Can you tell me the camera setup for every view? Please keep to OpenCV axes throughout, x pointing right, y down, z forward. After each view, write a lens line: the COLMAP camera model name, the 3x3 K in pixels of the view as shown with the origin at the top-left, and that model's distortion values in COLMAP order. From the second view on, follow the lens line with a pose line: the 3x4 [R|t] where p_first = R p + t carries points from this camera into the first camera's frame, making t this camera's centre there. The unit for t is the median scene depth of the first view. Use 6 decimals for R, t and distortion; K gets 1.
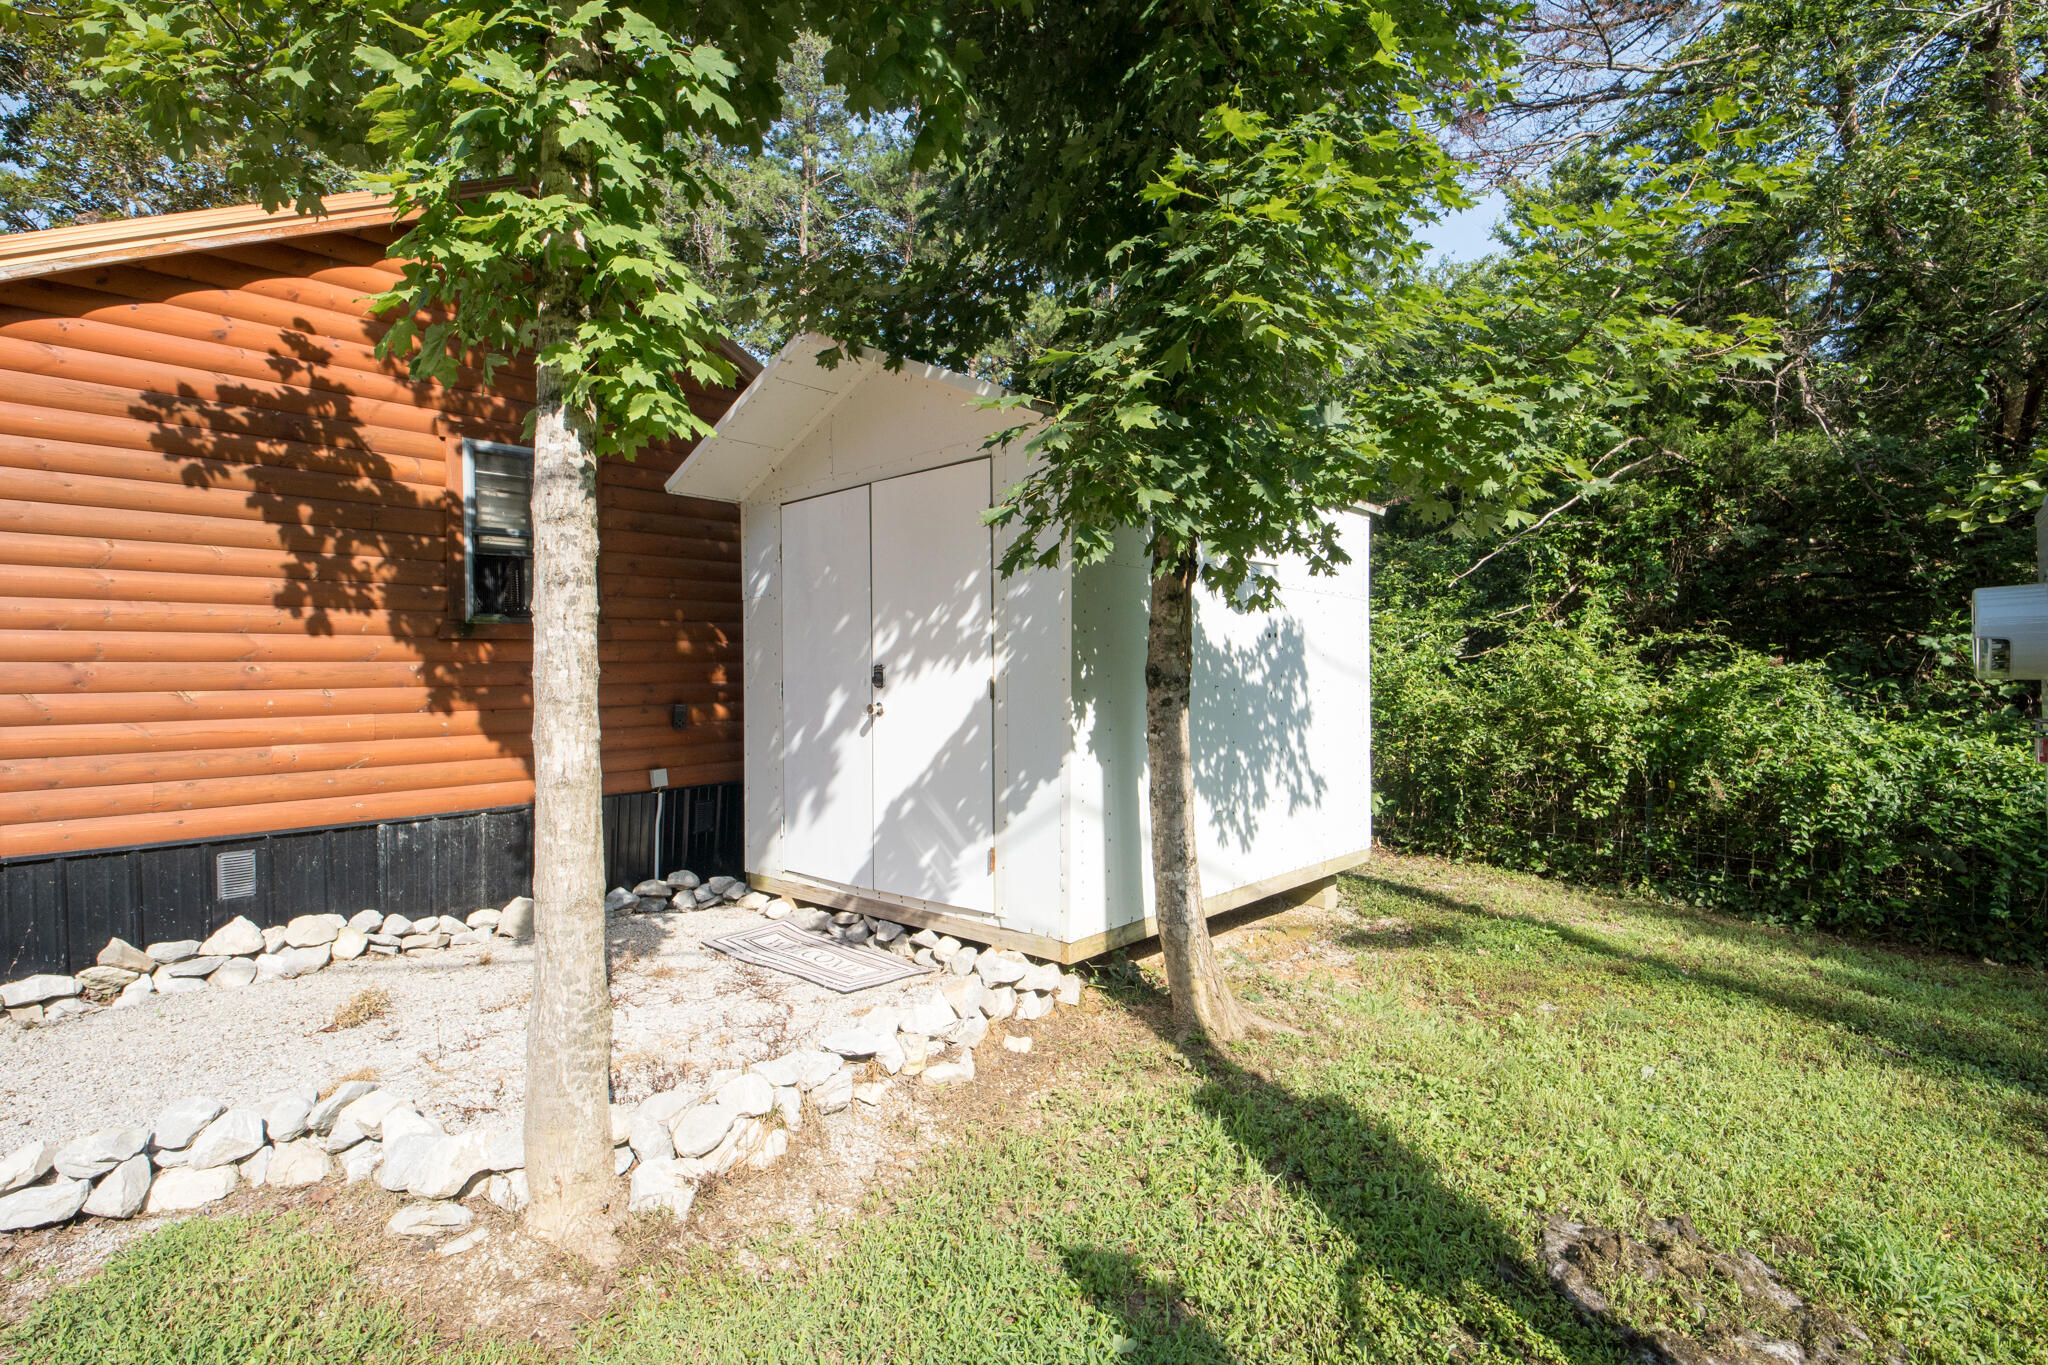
lens RADIAL K [[973.6, 0, 1024.0], [0, 973.6, 678.6], [0, 0, 1]] dist [0.009229, -0.013335]
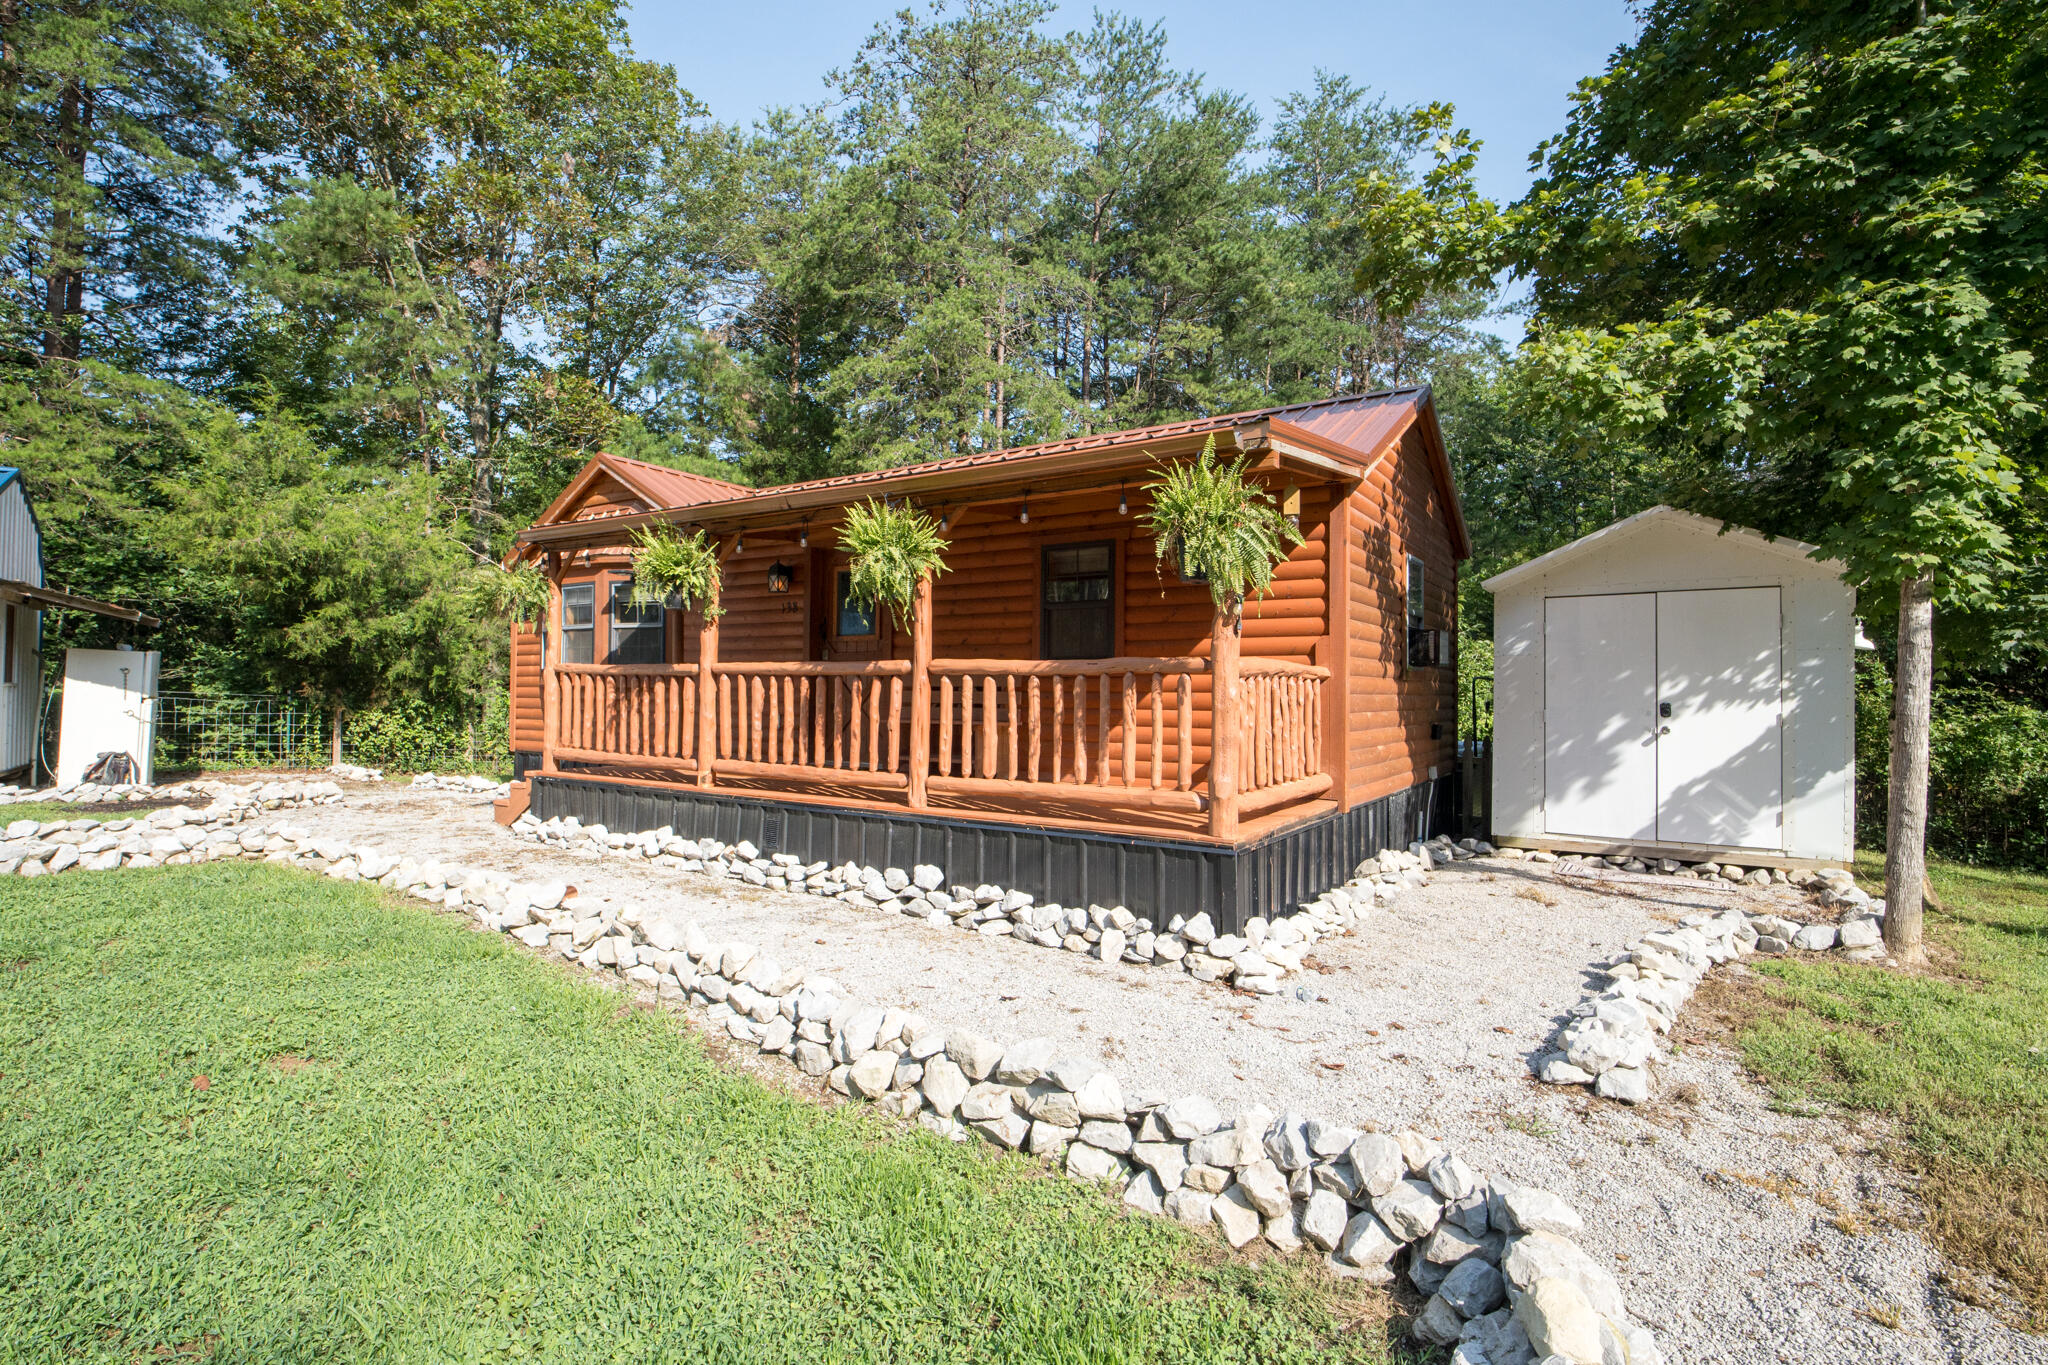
lens RADIAL K [[973.6, 0, 1027.8], [0, 973.6, 671.6], [0, 0, 1]] dist [0.009229, -0.013335]
pose [[0.991200, 0.025220, 0.129948, -1.543025], [-0.021938, 0.999405, -0.026622, 0.000518], [-0.130542, 0.023537, 0.991163, -0.534317]]
